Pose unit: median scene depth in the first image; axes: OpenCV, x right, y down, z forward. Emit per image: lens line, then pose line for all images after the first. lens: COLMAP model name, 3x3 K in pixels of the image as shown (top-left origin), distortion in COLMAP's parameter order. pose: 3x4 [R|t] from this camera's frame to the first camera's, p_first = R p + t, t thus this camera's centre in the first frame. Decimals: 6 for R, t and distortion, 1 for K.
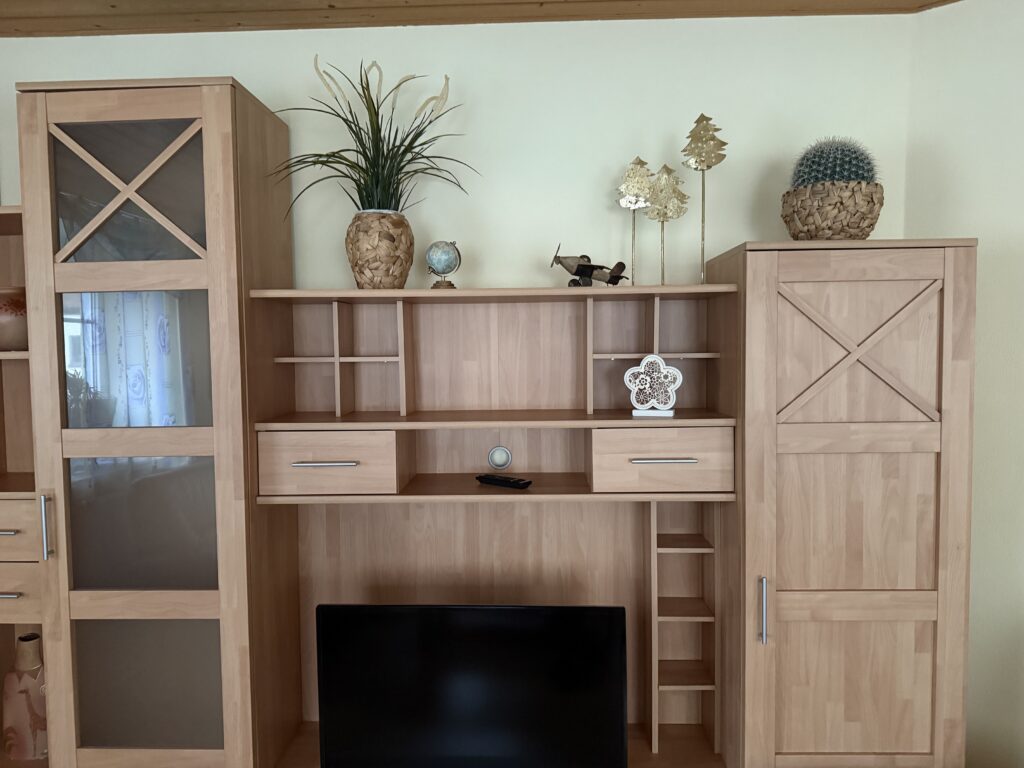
lens RADIAL K [[719.5, 0, 512.2], [0, 719.5, 383.1], [0, 0, 1]] dist [-0.001518, -0.006594]
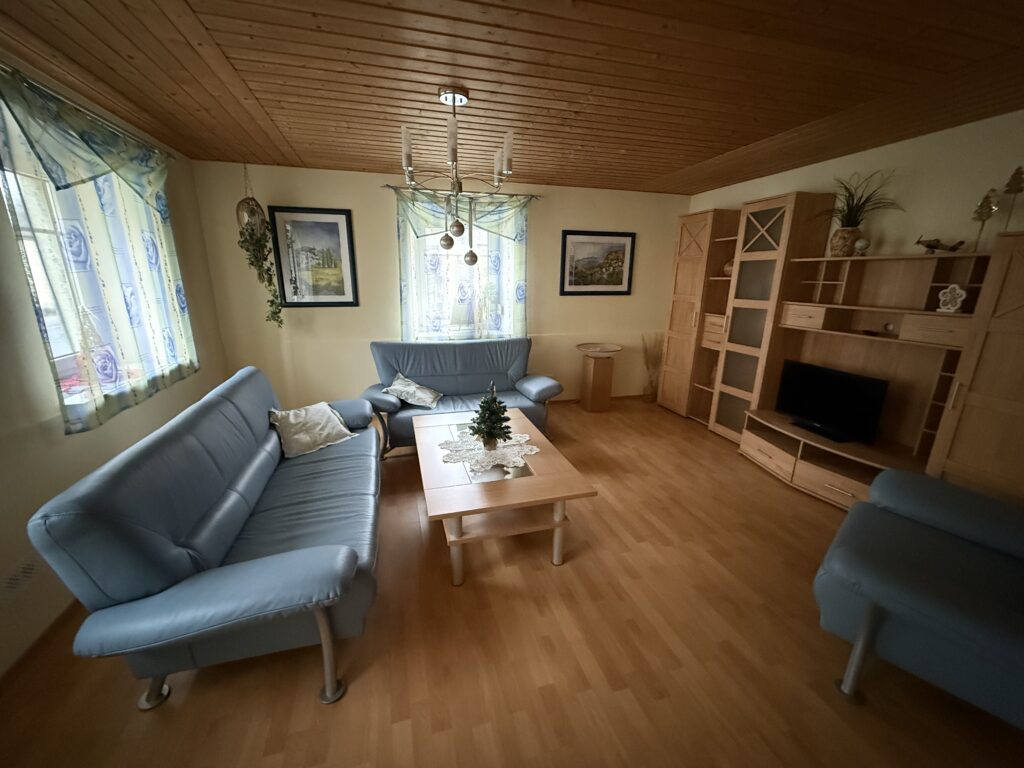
lens RADIAL K [[408.4, 0, 511.2], [0, 408.4, 387.0], [0, 0, 1]] dist [-0.000129, -0.000075]
pose [[0.297866, 0.263763, -0.917445, 1.069156], [-0.072641, 0.964546, 0.253720, 0.049240], [0.951840, -0.008930, 0.306465, -0.744873]]
